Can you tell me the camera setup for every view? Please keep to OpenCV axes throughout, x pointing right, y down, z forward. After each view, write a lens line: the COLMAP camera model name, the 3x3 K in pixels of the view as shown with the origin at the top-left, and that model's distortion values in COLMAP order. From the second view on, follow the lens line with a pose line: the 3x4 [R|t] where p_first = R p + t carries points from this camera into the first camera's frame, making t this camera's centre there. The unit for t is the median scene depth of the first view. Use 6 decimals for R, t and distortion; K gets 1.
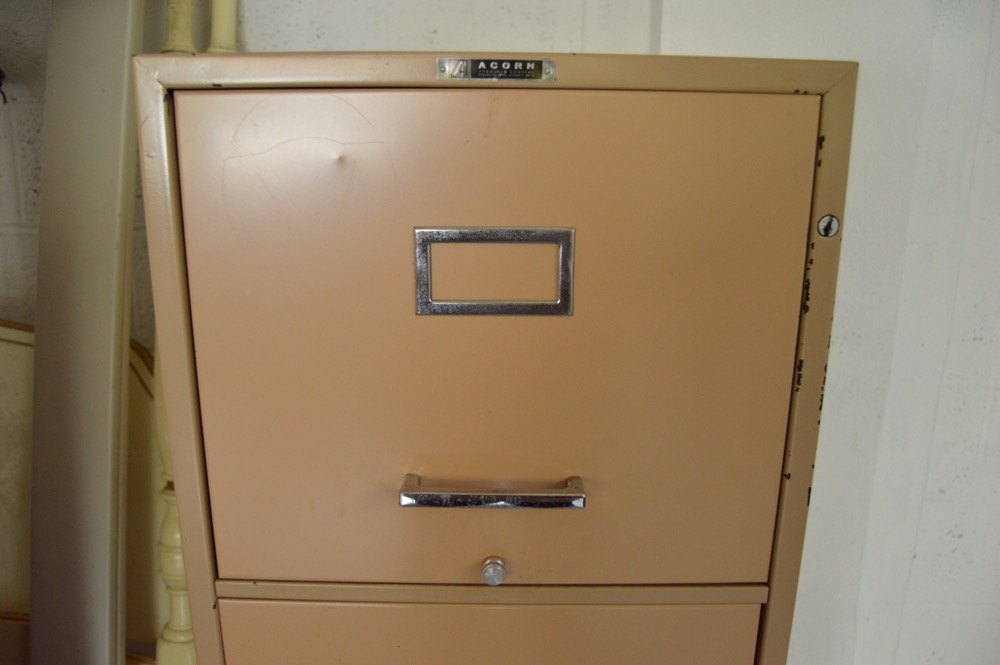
lens RADIAL K [[756.4, 0, 500.0], [0, 756.4, 332.5], [0, 0, 1]] dist [-0.064844, 0.001663]
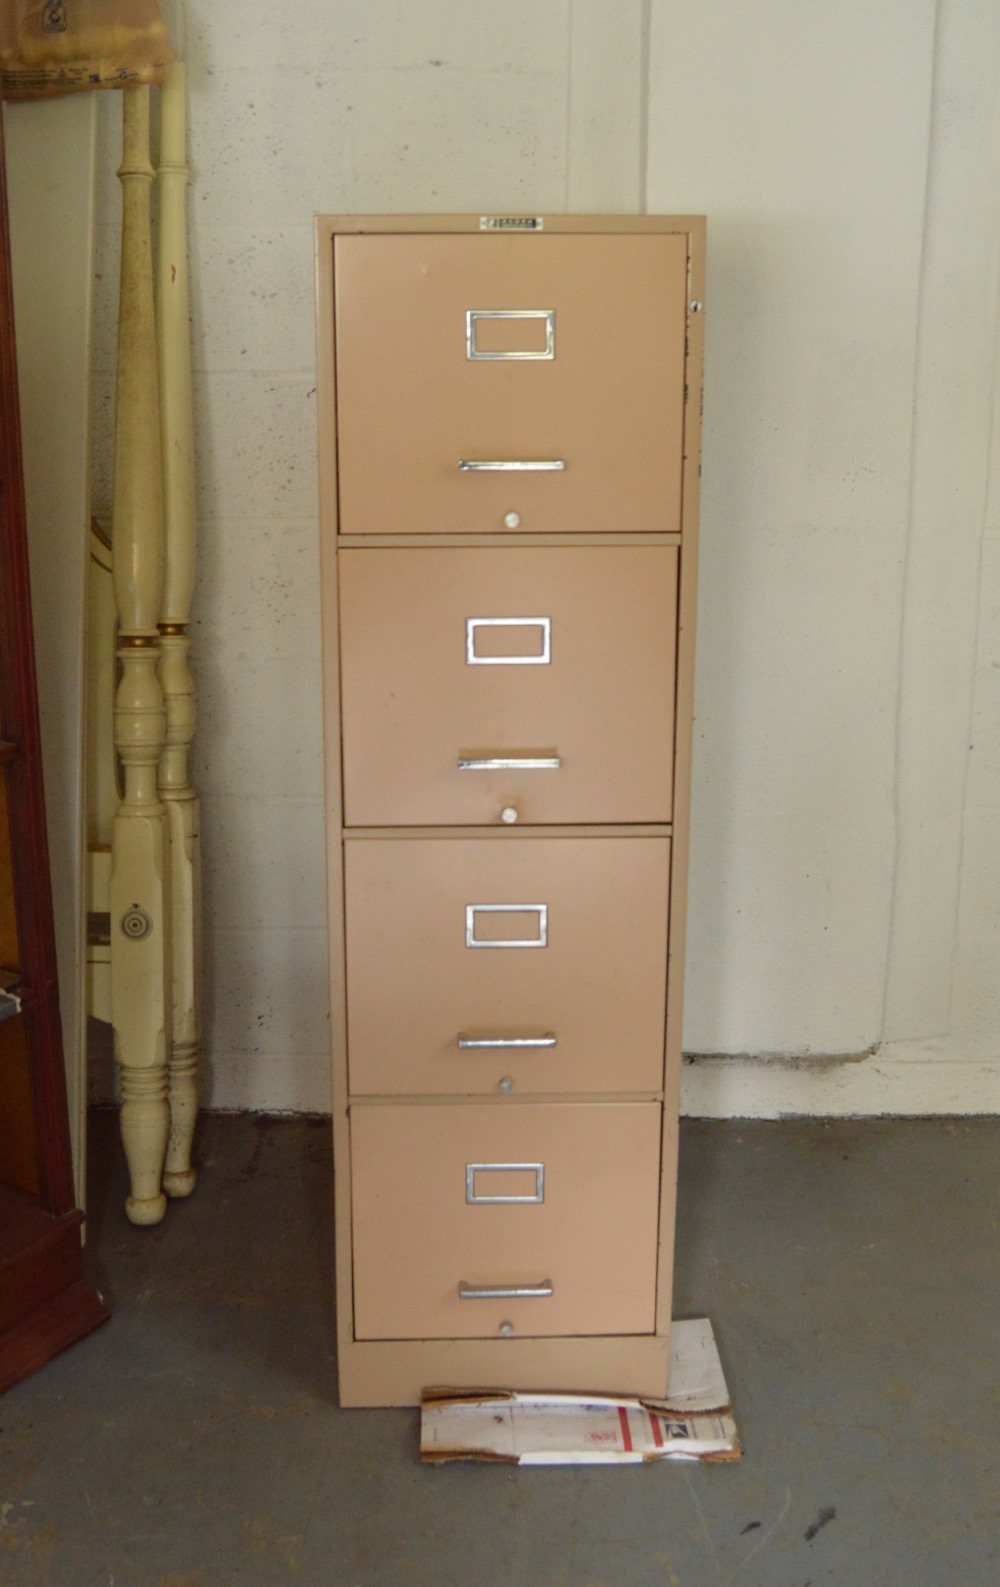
lens RADIAL K [[1865.5, 0, 500.0], [0, 1865.5, 793.5], [0, 0, 1]] dist [-0.076703, 0.005575]
pose [[0.998467, -0.023802, 0.049981, -0.252069], [0.022774, 0.999519, 0.021027, 0.827024], [-0.050457, -0.019856, 0.998529, -3.089230]]
